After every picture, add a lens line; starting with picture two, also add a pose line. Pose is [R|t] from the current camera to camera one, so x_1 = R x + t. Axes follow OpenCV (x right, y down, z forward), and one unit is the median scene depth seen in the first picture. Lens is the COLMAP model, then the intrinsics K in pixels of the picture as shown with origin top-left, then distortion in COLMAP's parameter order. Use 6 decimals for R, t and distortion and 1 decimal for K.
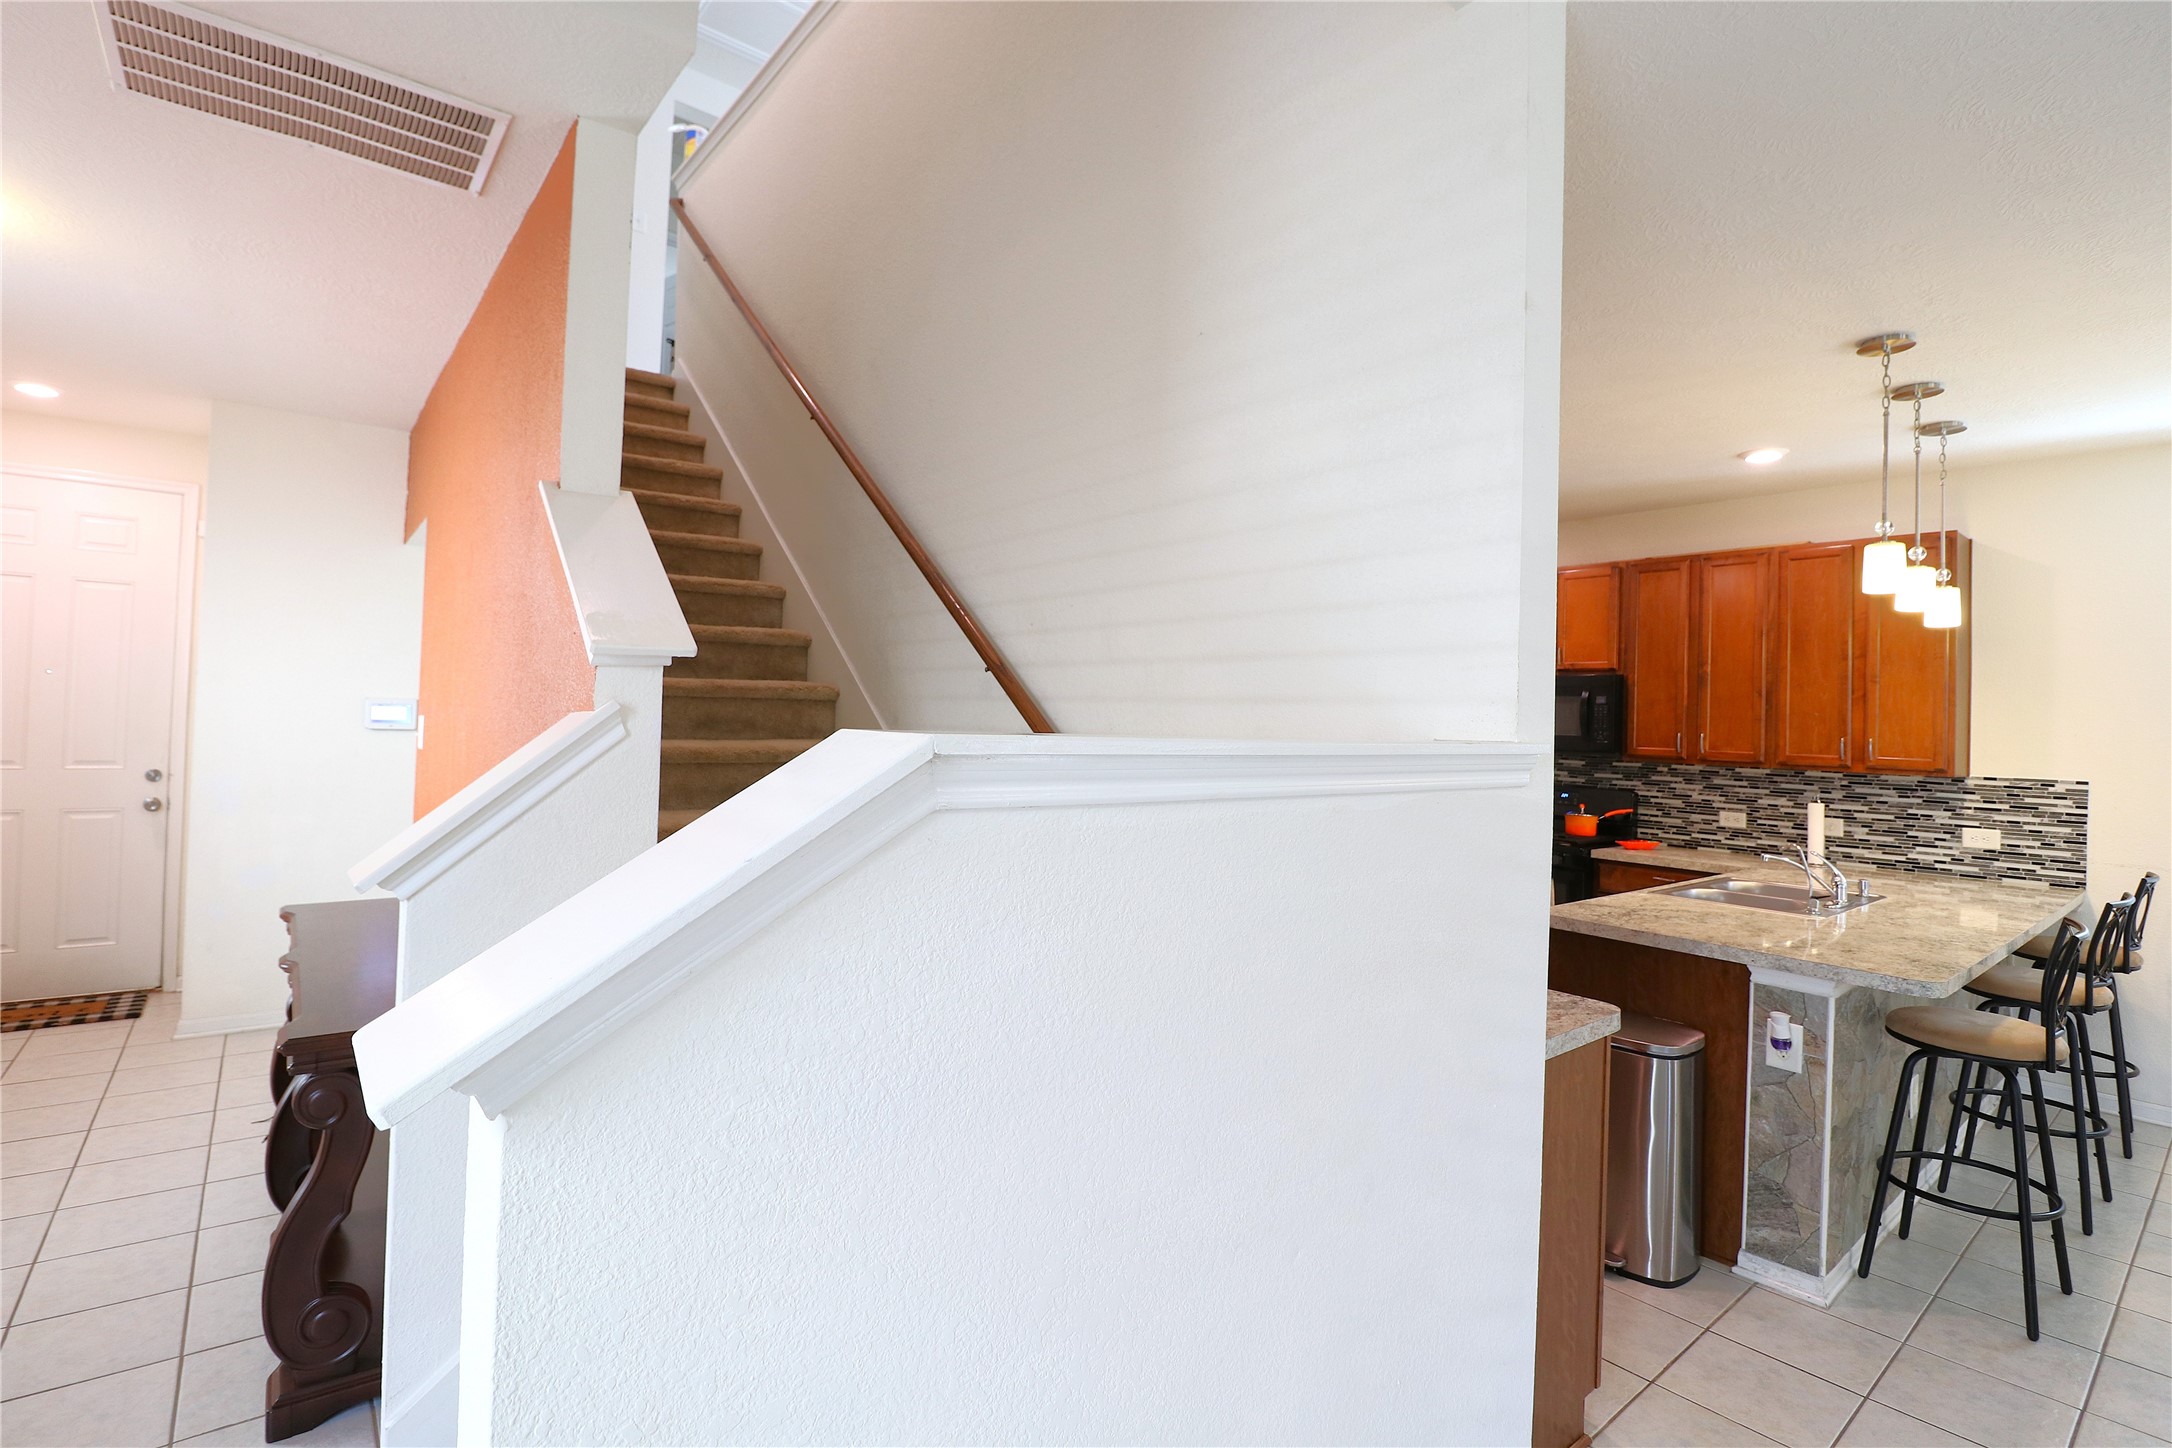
lens RADIAL K [[1006.2, 0, 1077.3], [0, 1006.2, 731.2], [0, 0, 1]] dist [-0.010686, -0.007088]
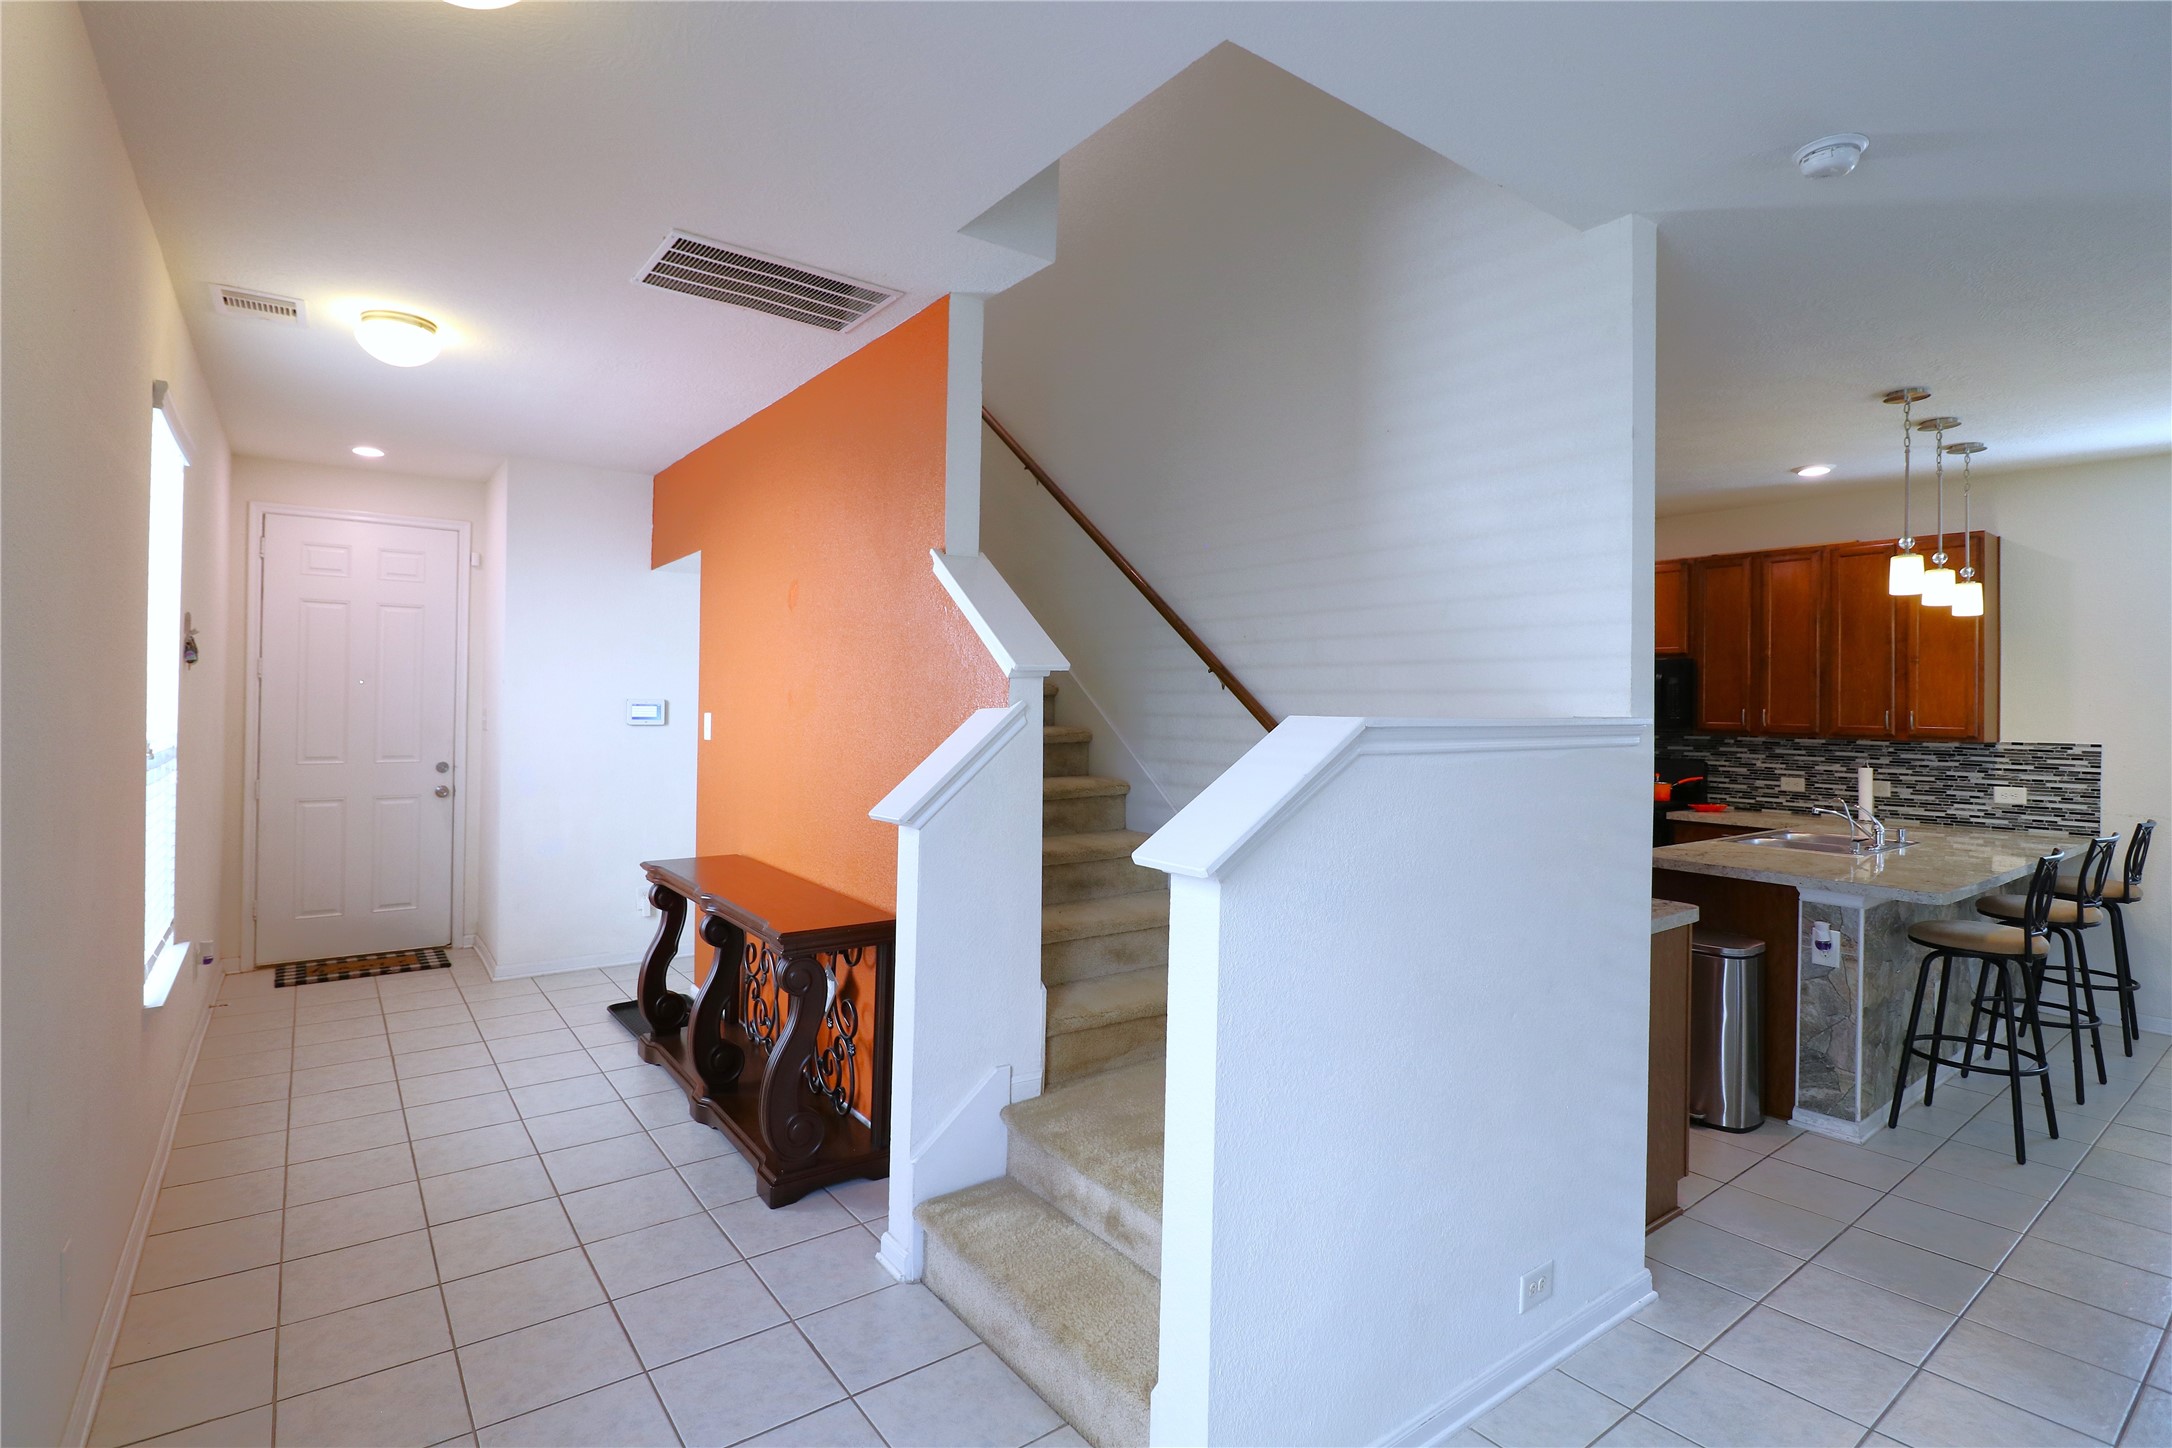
lens RADIAL K [[1006.2, 0, 1098.2], [0, 1006.2, 724.3], [0, 0, 1]] dist [-0.010686, -0.007088]
pose [[0.999261, -0.017174, -0.034387, -0.152851], [0.017402, 0.999828, 0.006336, -0.001275], [0.034273, -0.006930, 0.999388, -0.264757]]
